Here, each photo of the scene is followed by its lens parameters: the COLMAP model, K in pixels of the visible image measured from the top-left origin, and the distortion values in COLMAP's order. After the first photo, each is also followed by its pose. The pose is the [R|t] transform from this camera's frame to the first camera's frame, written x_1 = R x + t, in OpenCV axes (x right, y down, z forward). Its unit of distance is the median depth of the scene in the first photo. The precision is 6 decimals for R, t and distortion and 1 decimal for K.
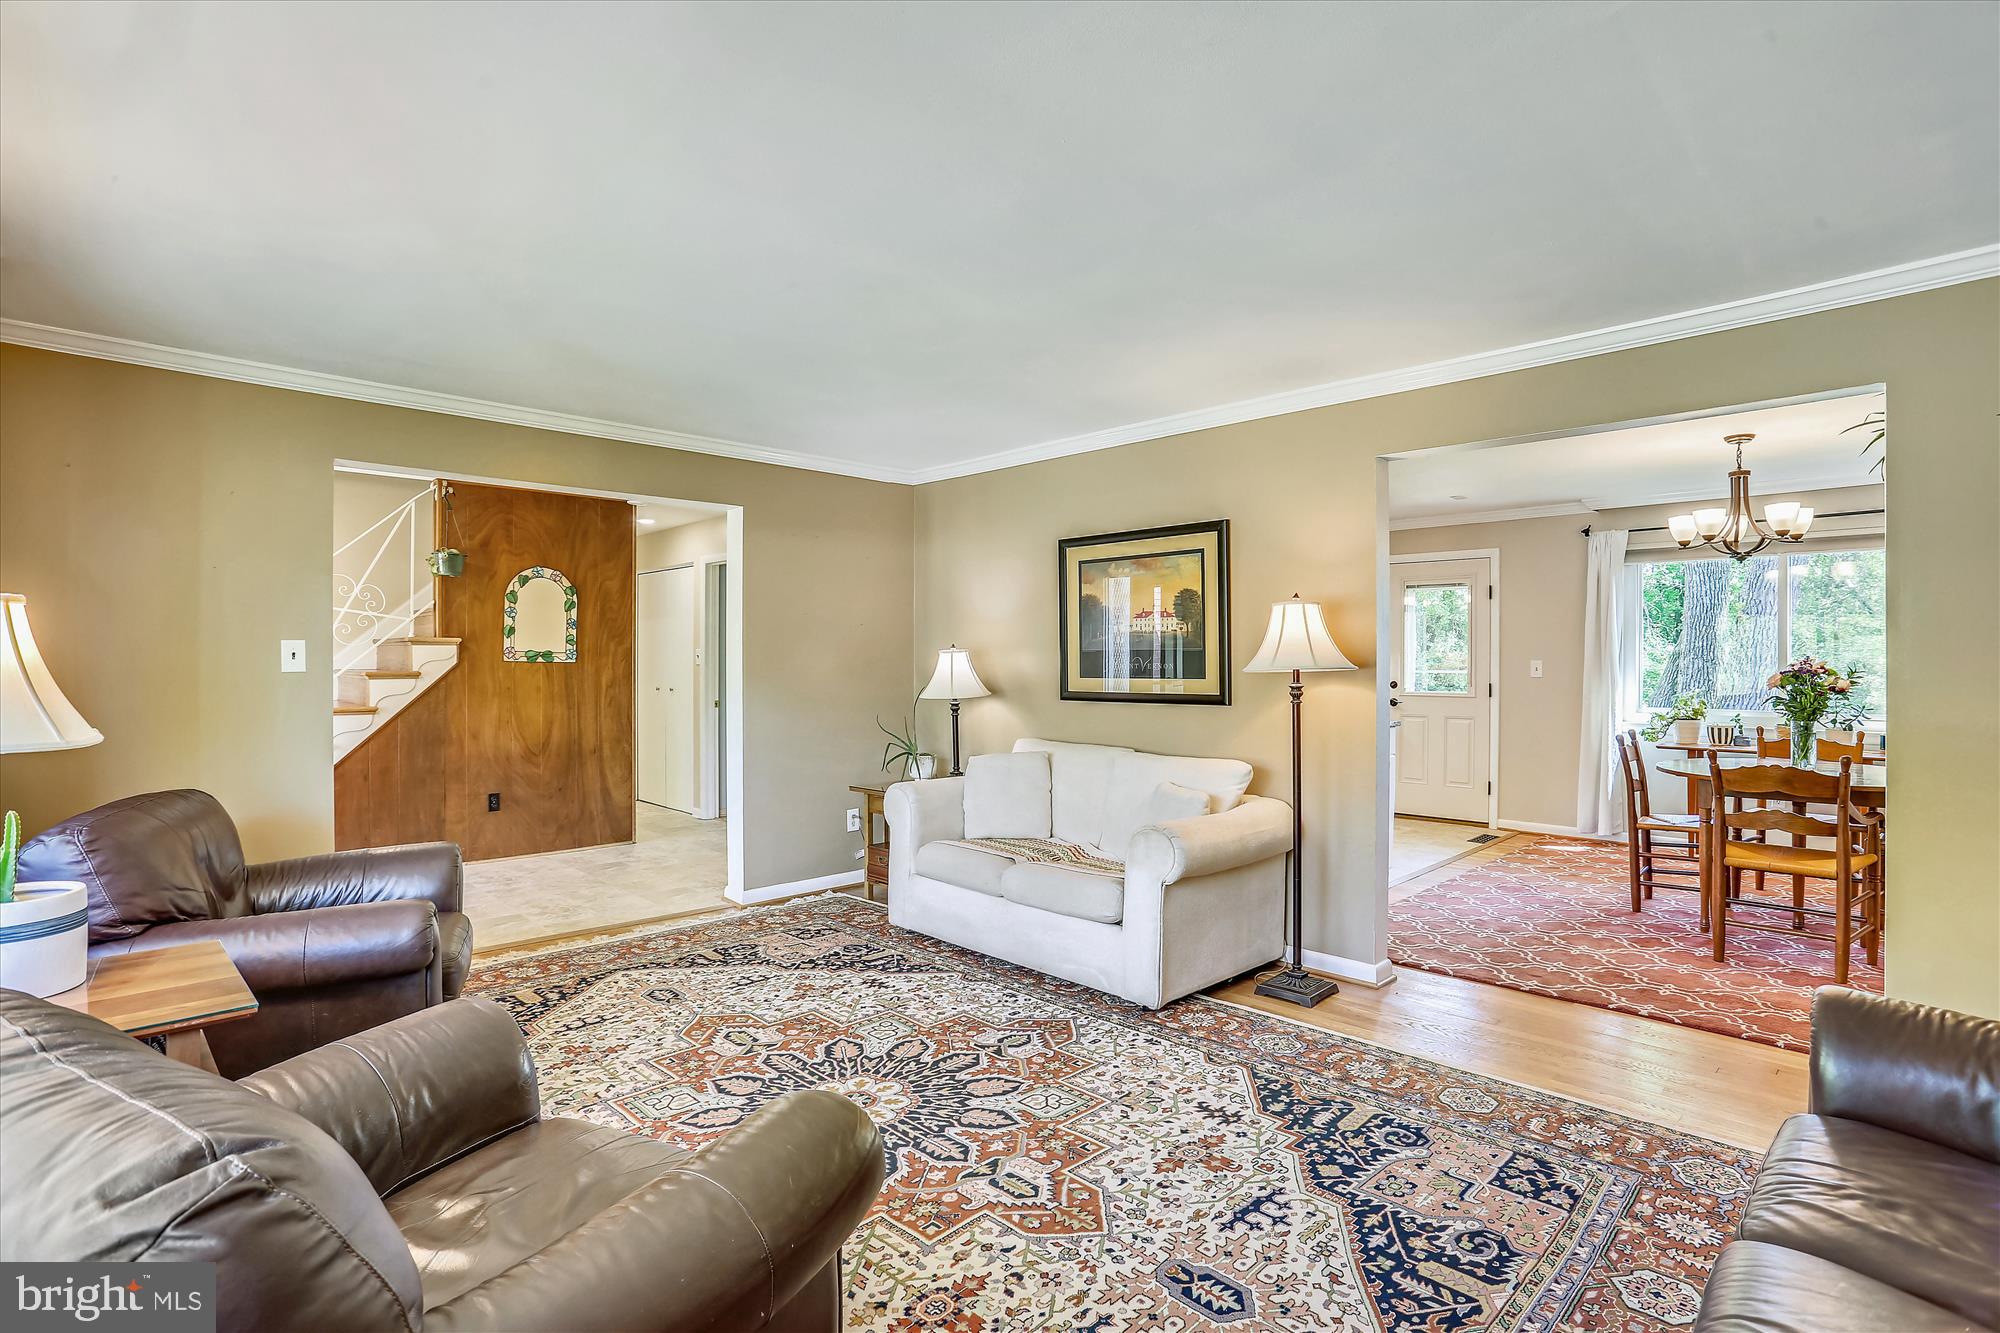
lens RADIAL K [[978.0, 0, 993.0], [0, 978.0, 677.2], [0, 0, 1]] dist [-0.063957, 0.030533]
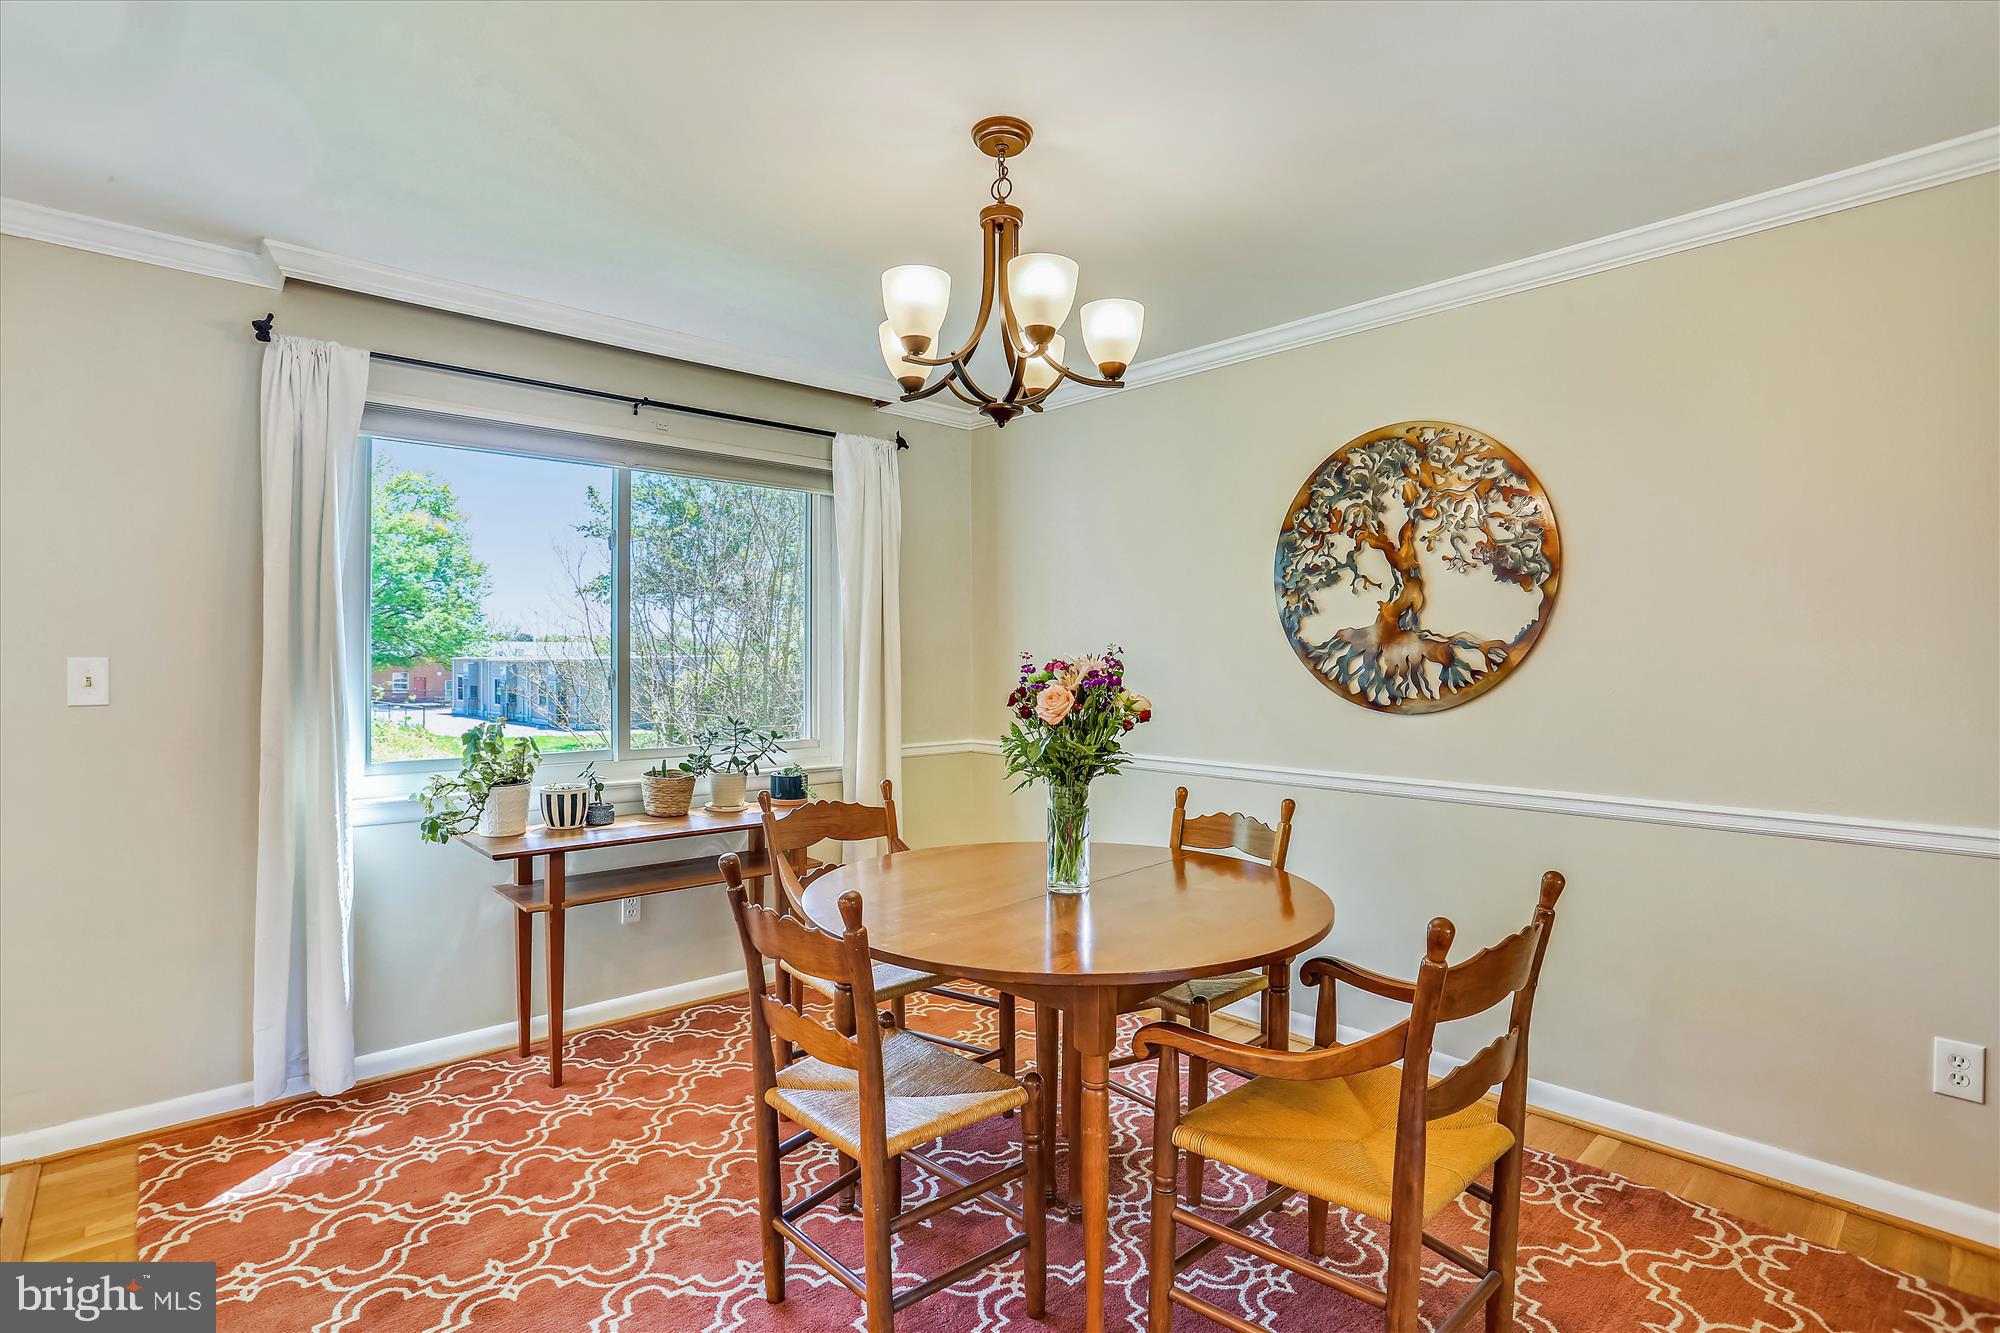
lens RADIAL K [[978.0, 0, 993.0], [0, 978.0, 677.2], [0, 0, 1]] dist [-0.063957, 0.030533]
pose [[0.057107, -0.020595, 0.998156, 0.264567], [0.021343, 0.999584, 0.019403, -0.011576], [-0.998140, 0.020195, 0.057523, 0.735193]]
